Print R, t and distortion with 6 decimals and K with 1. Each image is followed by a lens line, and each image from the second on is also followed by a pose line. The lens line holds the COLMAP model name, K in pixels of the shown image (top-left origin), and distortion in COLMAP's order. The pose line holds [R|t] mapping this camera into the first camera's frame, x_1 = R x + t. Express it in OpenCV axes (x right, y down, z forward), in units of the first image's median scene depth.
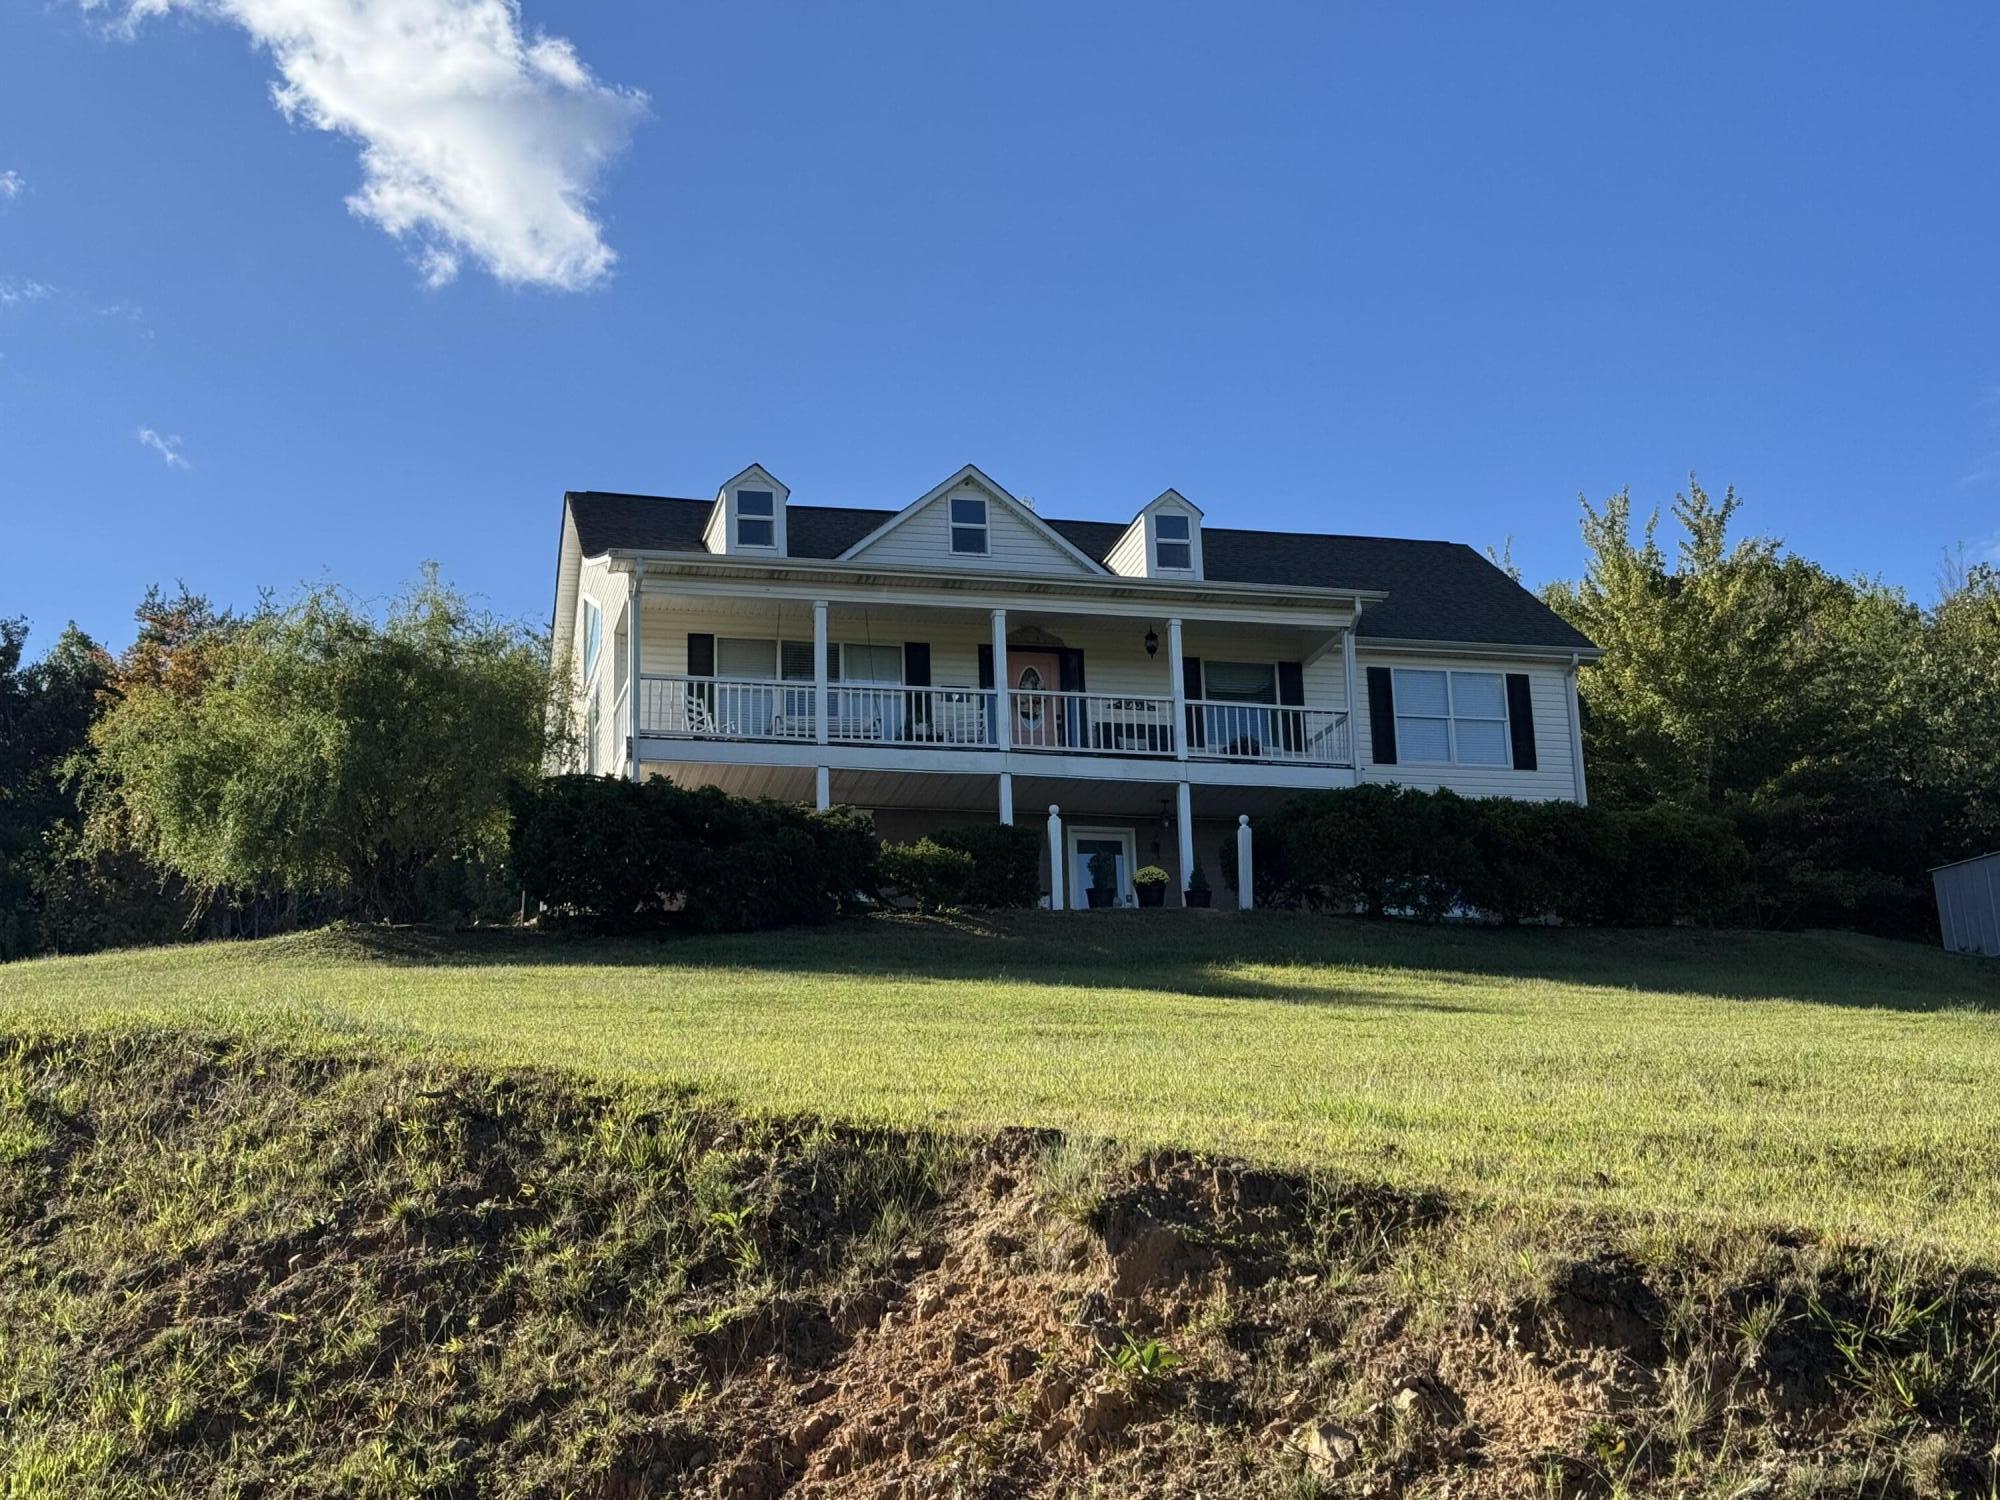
lens RADIAL K [[2864.0, 0, 999.5], [0, 2864.0, 746.5], [0, 0, 1]] dist [0.021995, 0.000000]
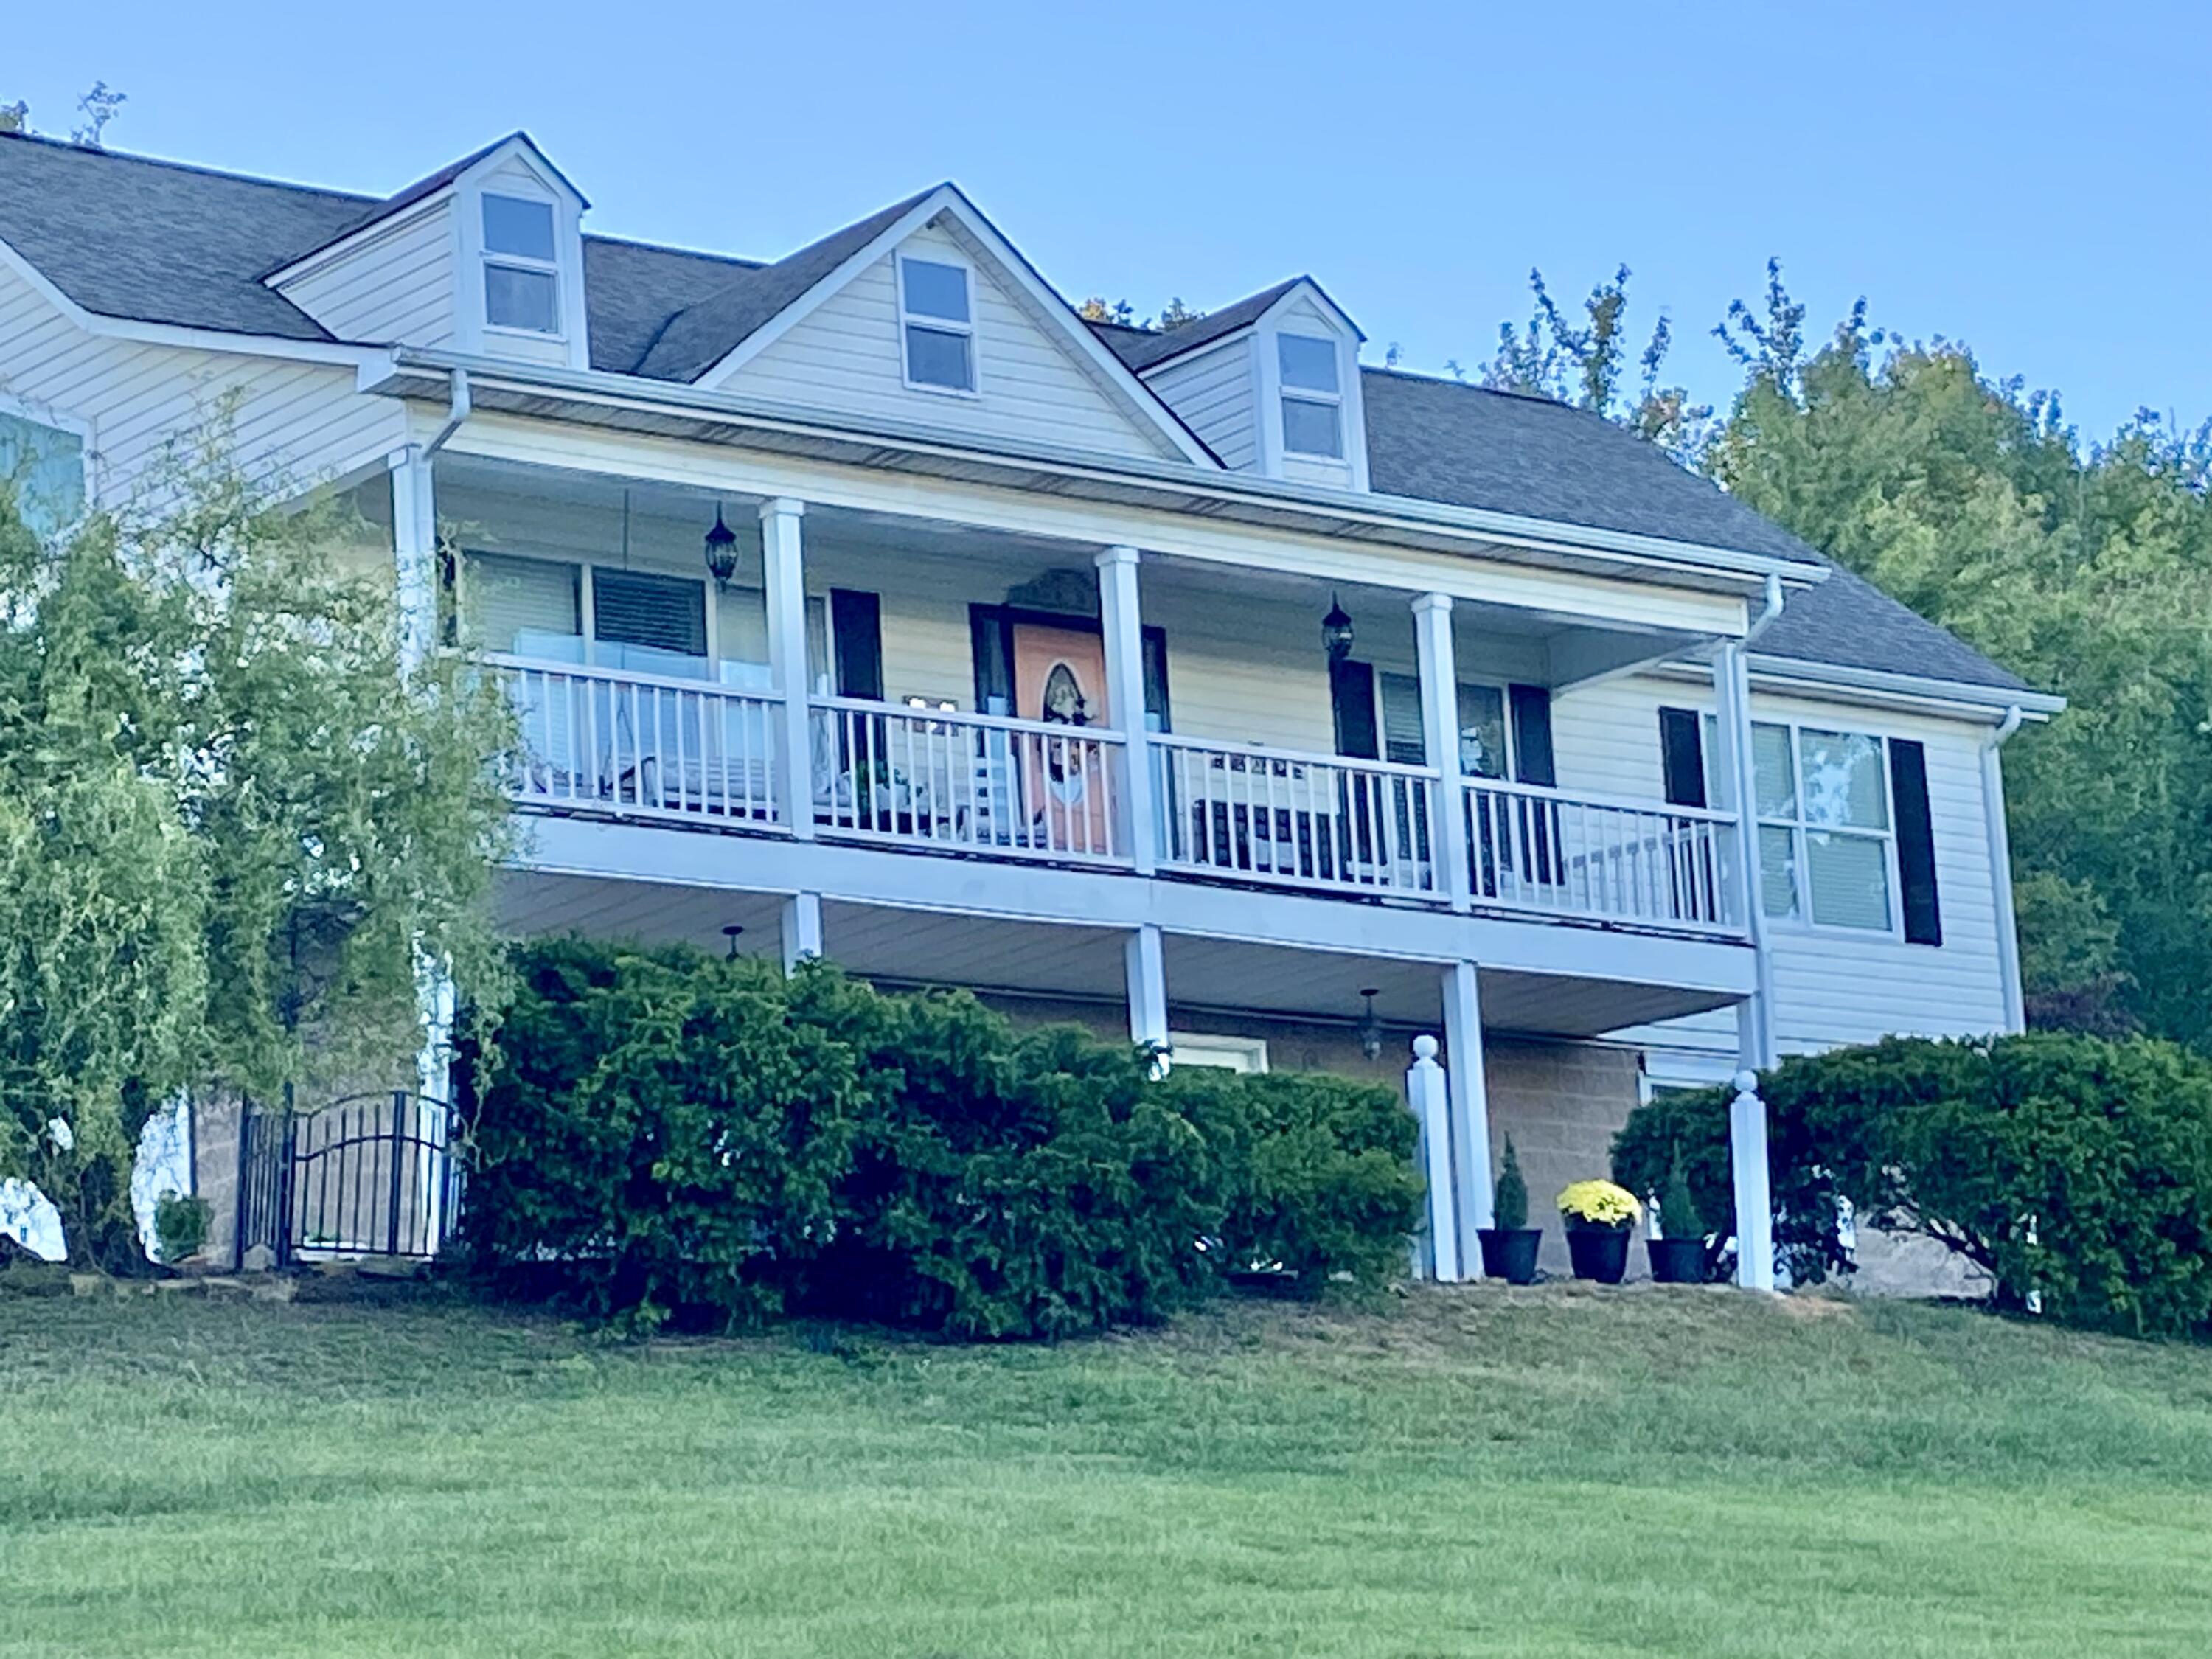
lens RADIAL K [[6139.9, 0, 1109.0], [0, 6139.9, 831.4], [0, 0, 1]] dist [0.088752, 0.000000]
pose [[0.916602, 0.066822, 0.394176, -0.352631], [-0.085862, 0.995829, 0.030844, -0.031543], [-0.390471, -0.062117, 0.918517, 0.128943]]
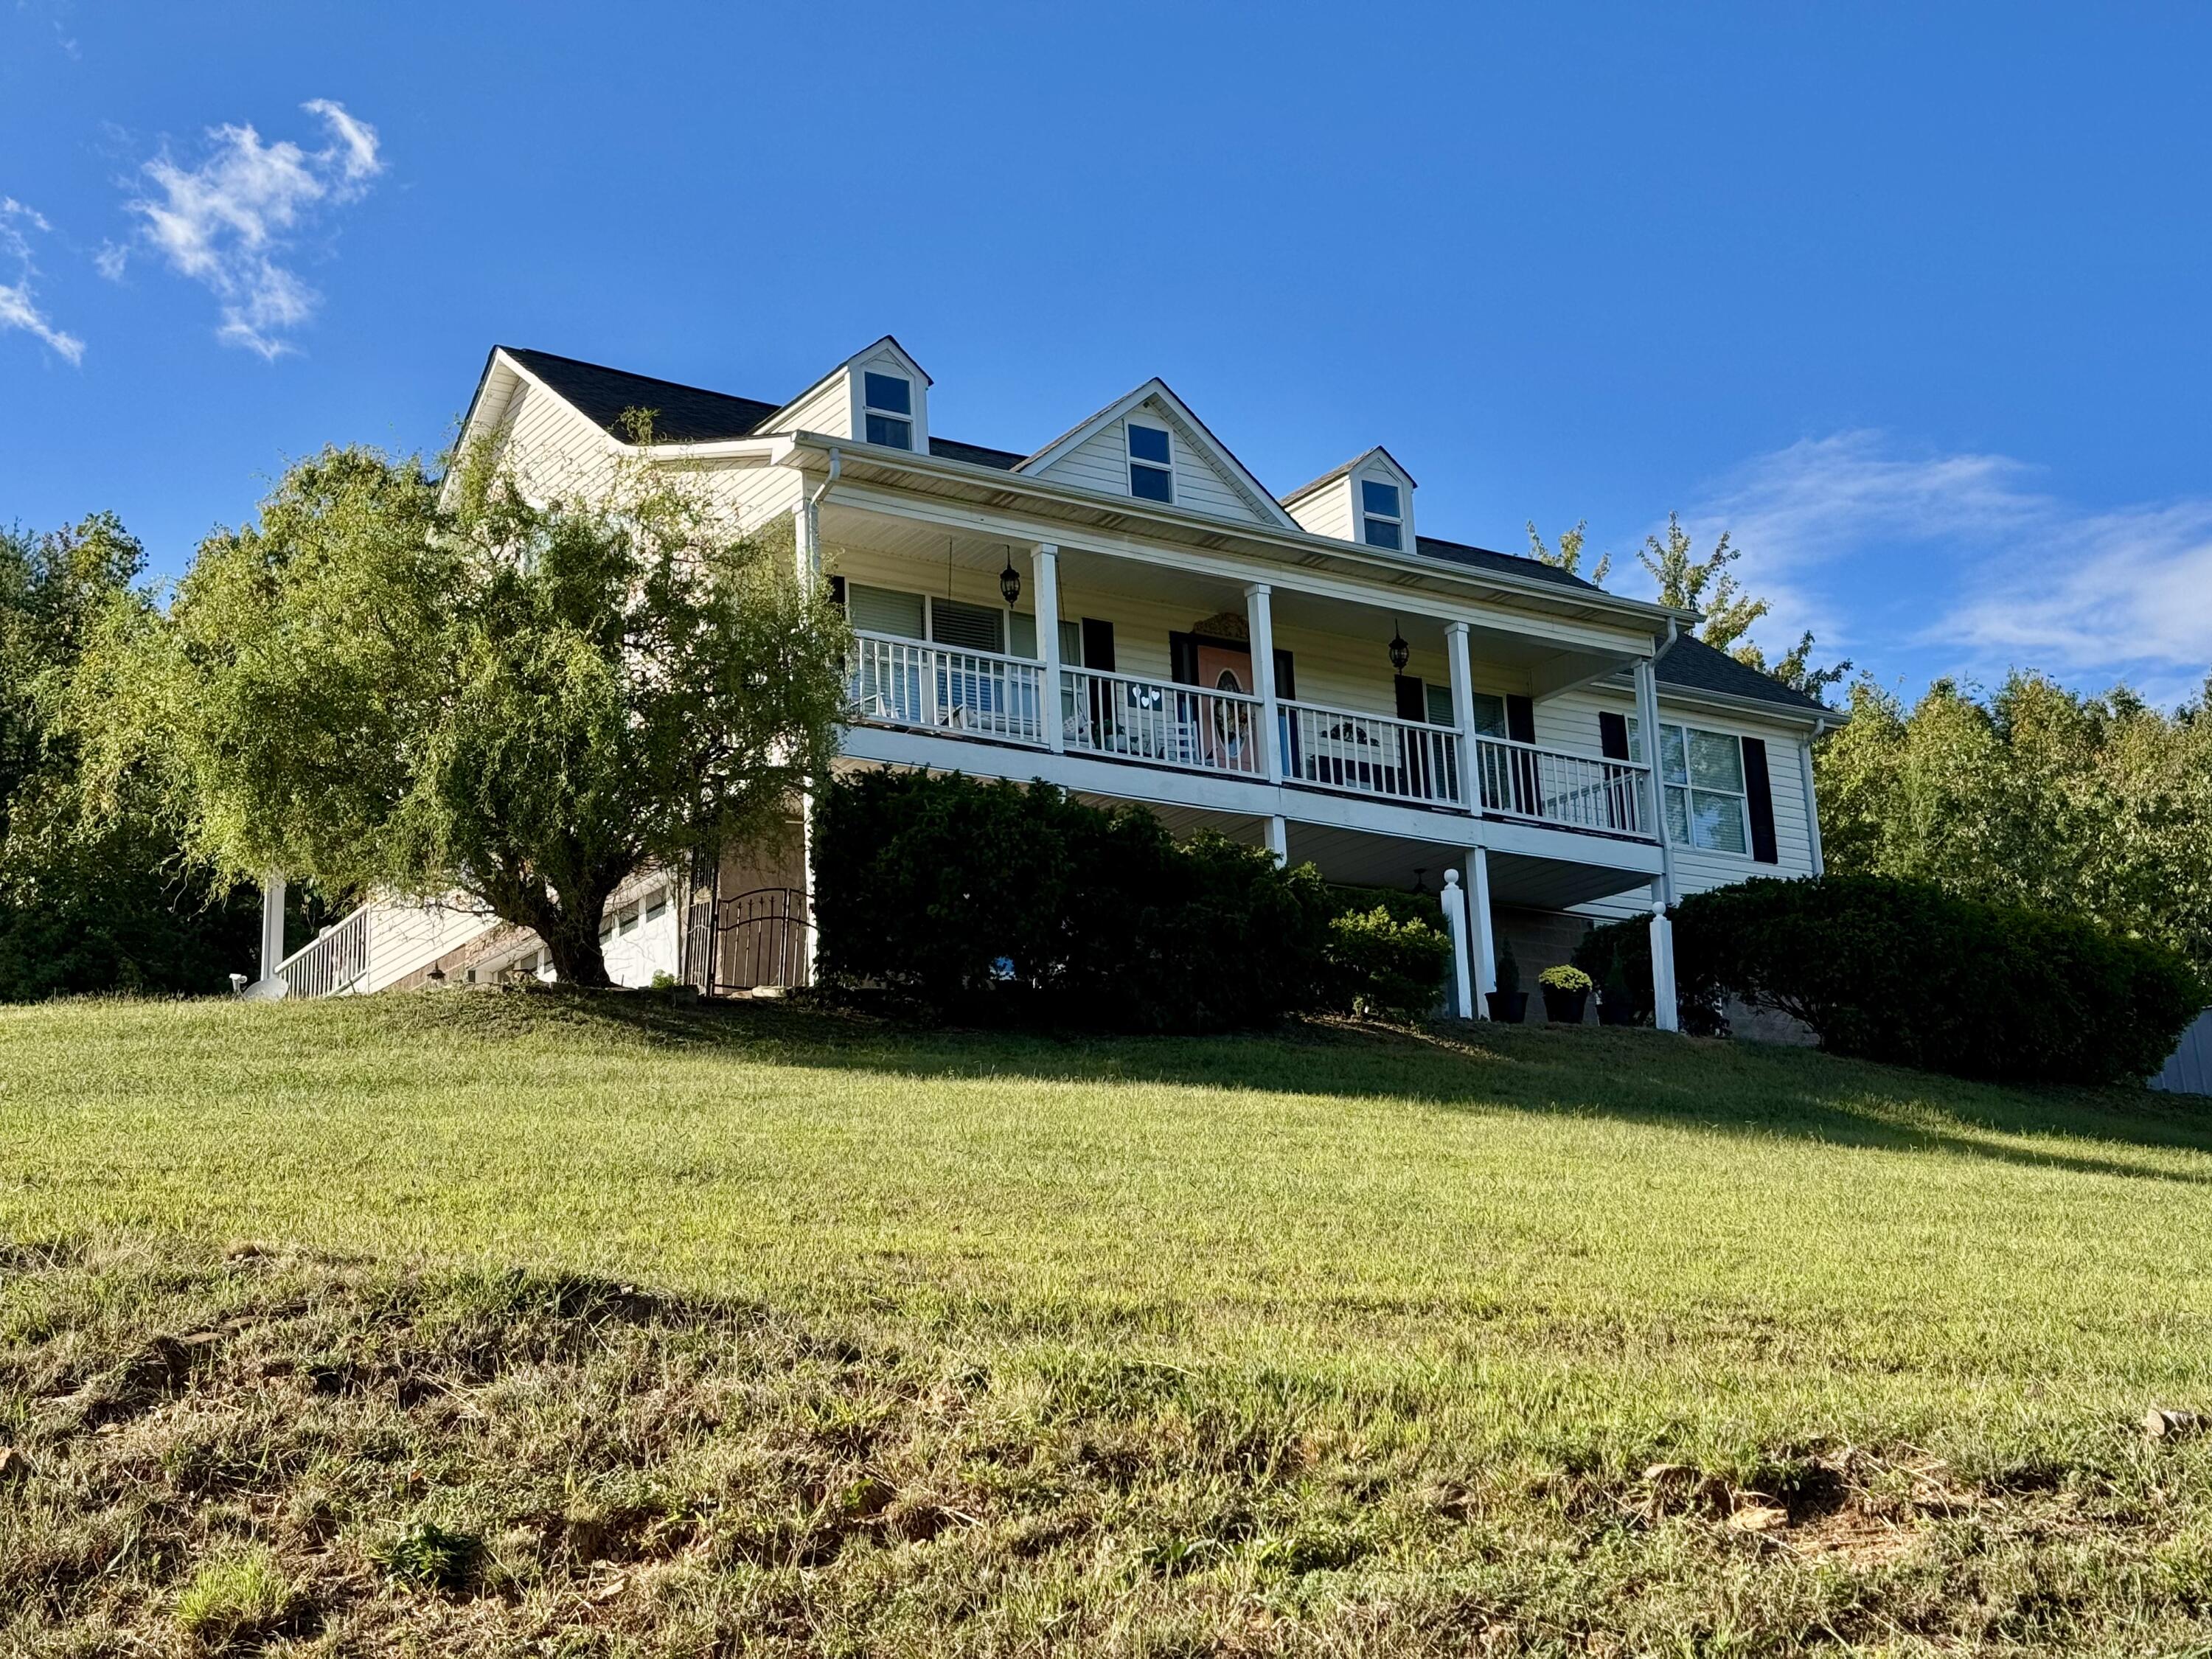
lens RADIAL K [[3096.7, 0, 1087.1], [0, 3096.7, 828.3], [0, 0, 1]] dist [0.128679, 0.000000]
pose [[0.943650, 0.076764, 0.321919, -0.268814], [-0.078261, 0.996898, -0.008309, 0.020903], [-0.321559, -0.017353, 0.946731, 0.276860]]
